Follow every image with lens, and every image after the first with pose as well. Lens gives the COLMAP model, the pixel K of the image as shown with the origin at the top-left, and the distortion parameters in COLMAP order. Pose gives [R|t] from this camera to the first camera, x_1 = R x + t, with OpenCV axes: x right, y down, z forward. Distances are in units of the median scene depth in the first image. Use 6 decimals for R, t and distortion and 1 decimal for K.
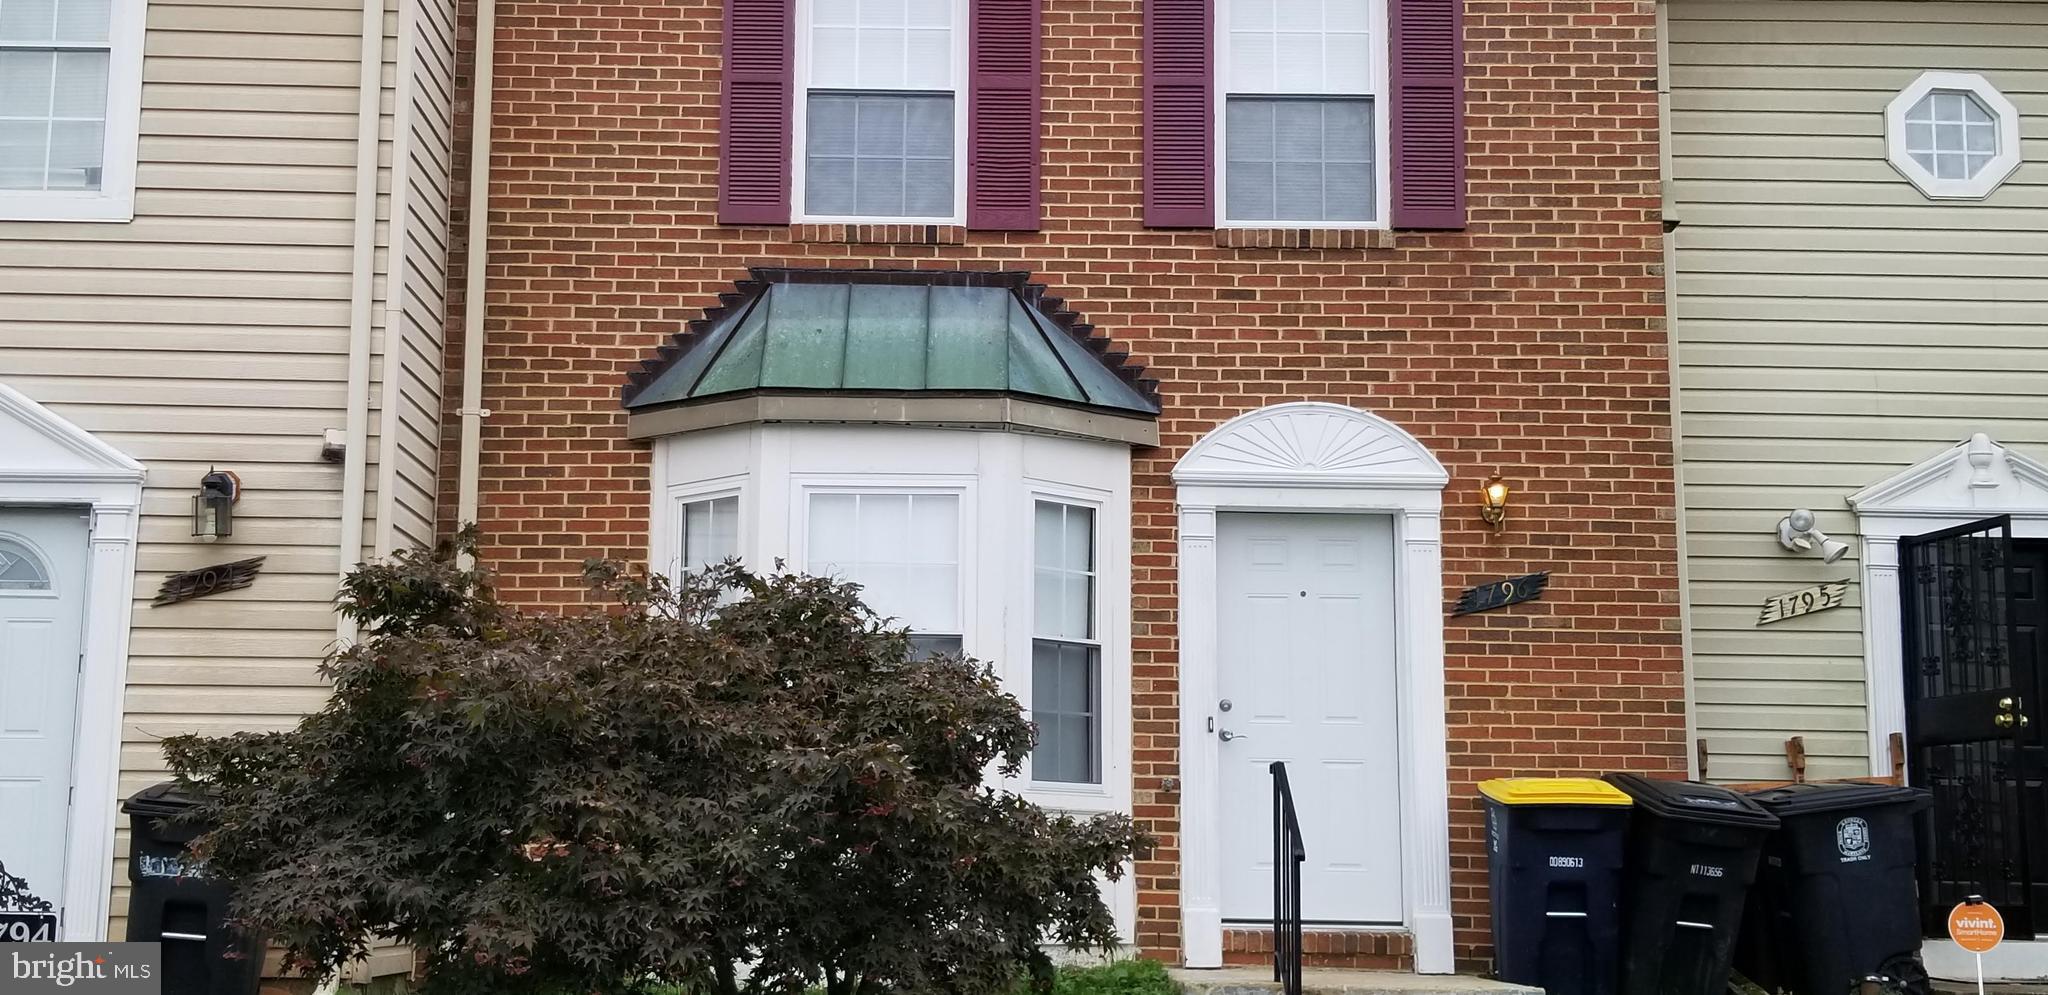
lens RADIAL K [[2593.6, 0, 971.4], [0, 2593.6, 503.8], [0, 0, 1]] dist [0.144685, -0.461995]
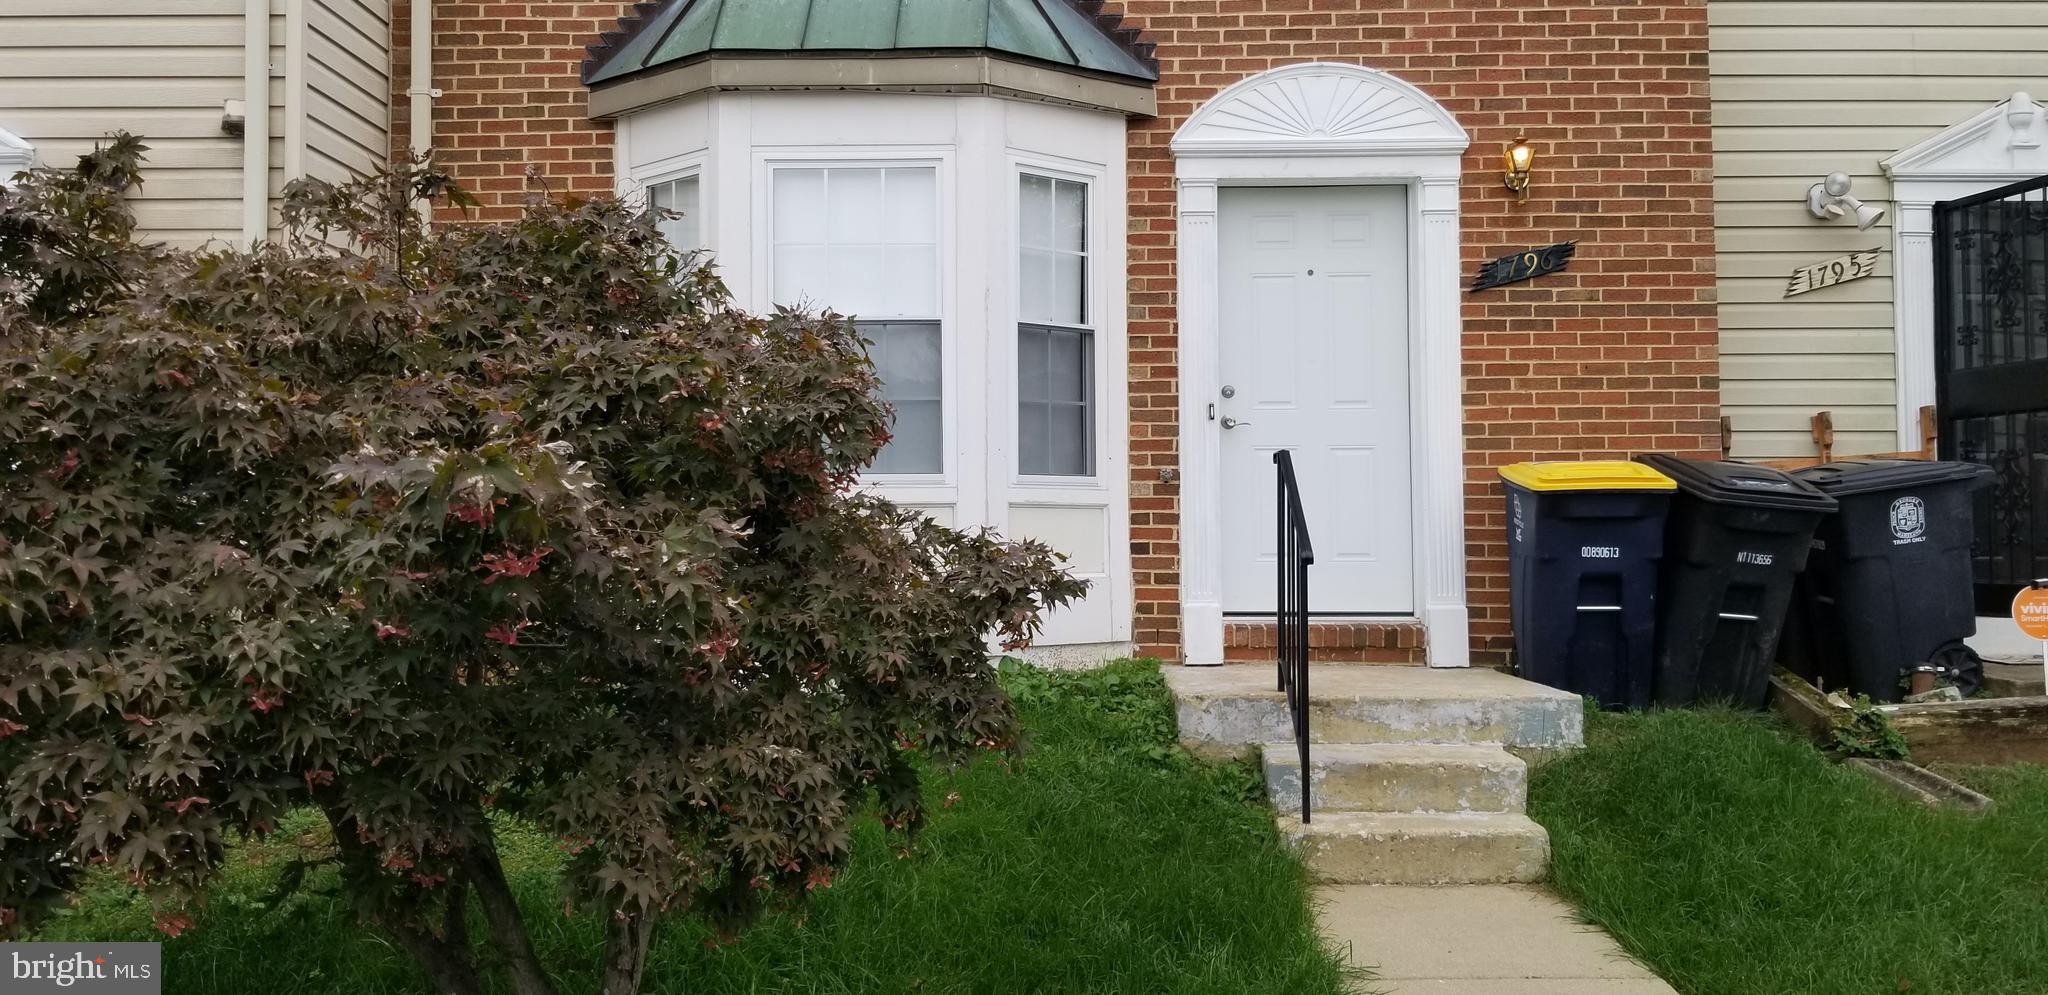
lens RADIAL K [[1616.9, 0, 1024.0], [0, 1616.9, 497.5], [0, 0, 1]] dist [0.088258, -0.154764]
pose [[0.998965, -0.015161, -0.042876, 0.048149], [0.020590, 0.991409, 0.129166, 0.038022], [0.040550, -0.129915, 0.990696, 0.405251]]
